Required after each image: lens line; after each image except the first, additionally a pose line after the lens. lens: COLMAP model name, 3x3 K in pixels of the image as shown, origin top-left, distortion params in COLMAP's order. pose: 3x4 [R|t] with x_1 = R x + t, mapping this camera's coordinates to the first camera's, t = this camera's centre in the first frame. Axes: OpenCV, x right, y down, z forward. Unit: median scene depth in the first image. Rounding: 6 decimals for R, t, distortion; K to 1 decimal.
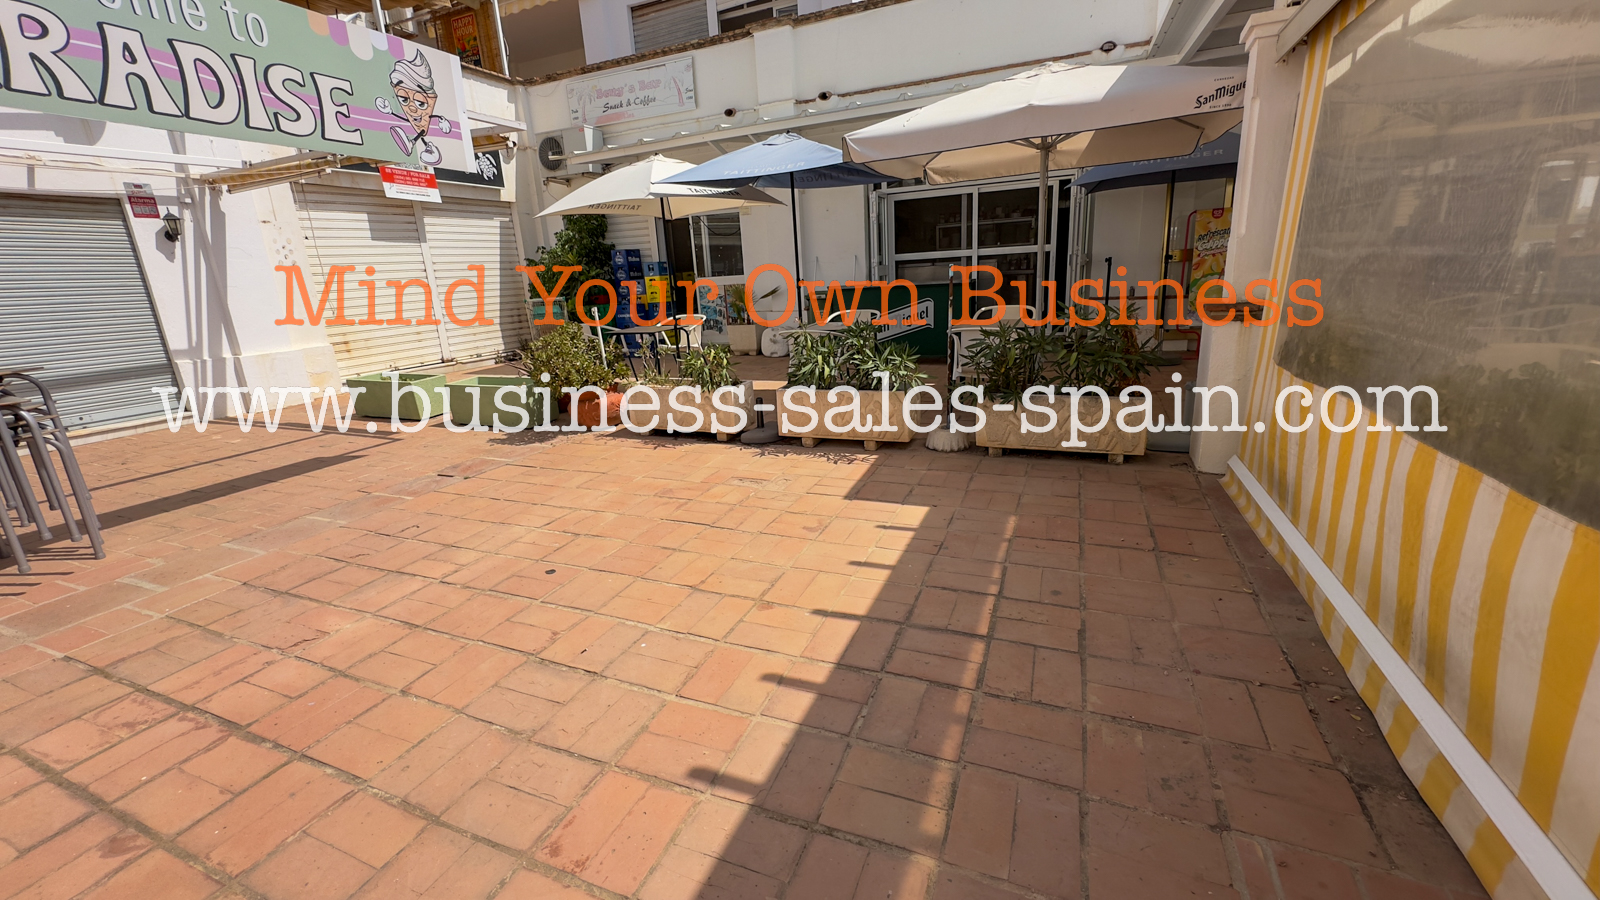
lens RADIAL K [[637.1, 0, 799.5], [0, 637.1, 444.4], [0, 0, 1]] dist [-0.002749, 0.000630]
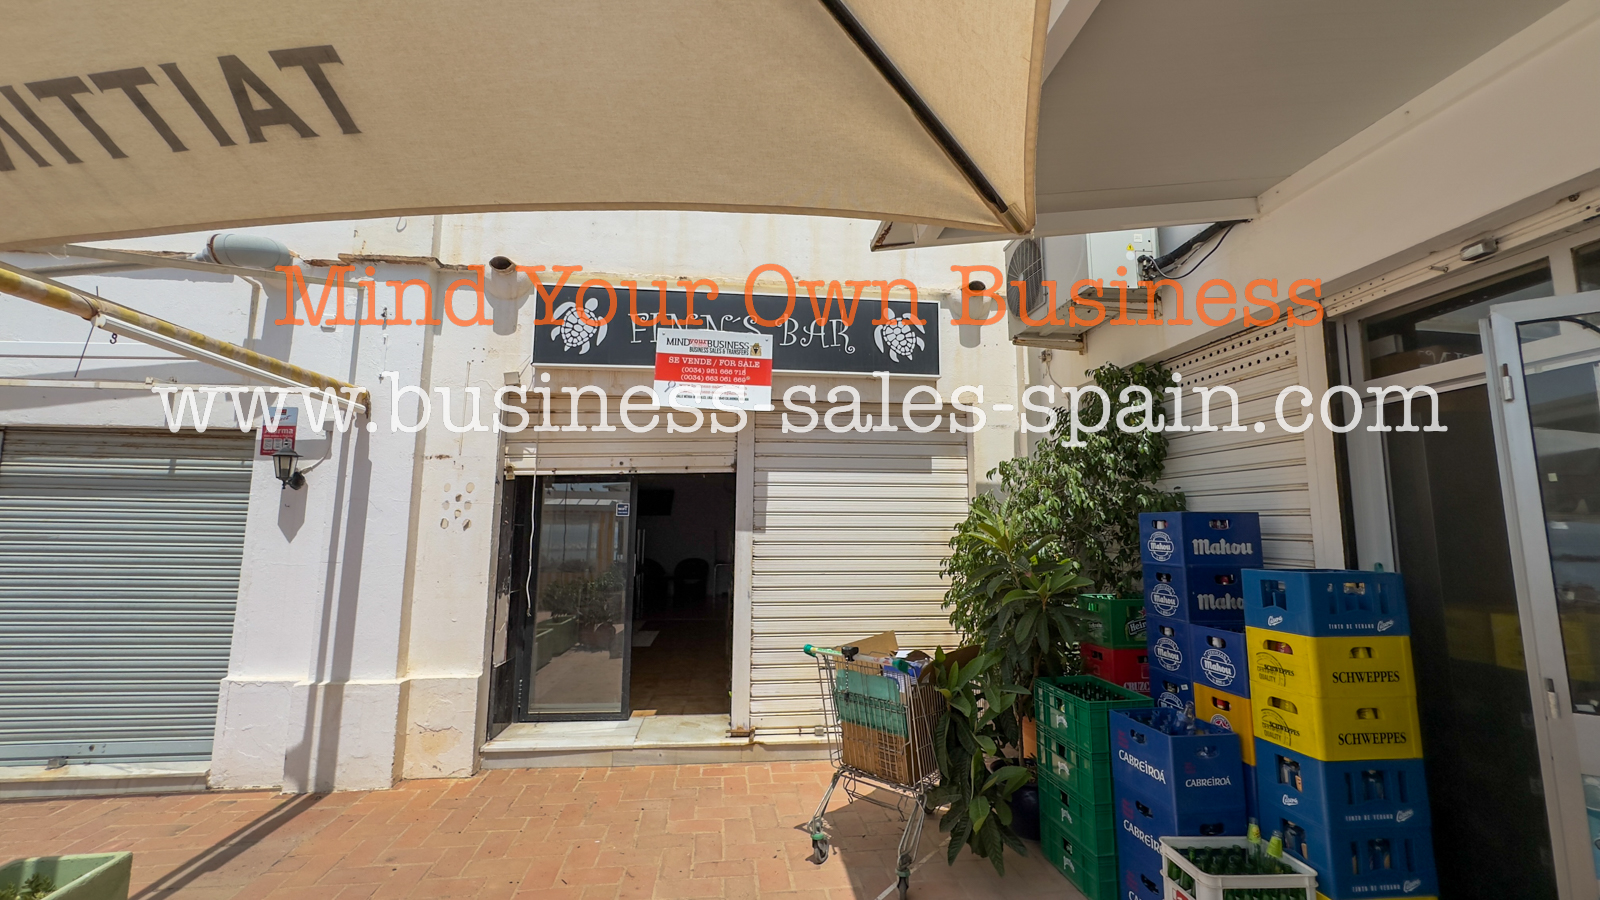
lens RADIAL K [[637.1, 0, 801.2], [0, 637.1, 447.7], [0, 0, 1]] dist [-0.002749, 0.000630]
pose [[0.473202, -0.053923, -0.879302, -0.176878], [-0.261252, 0.944635, -0.198525, -0.386548], [0.841324, 0.323662, 0.432916, 1.205648]]
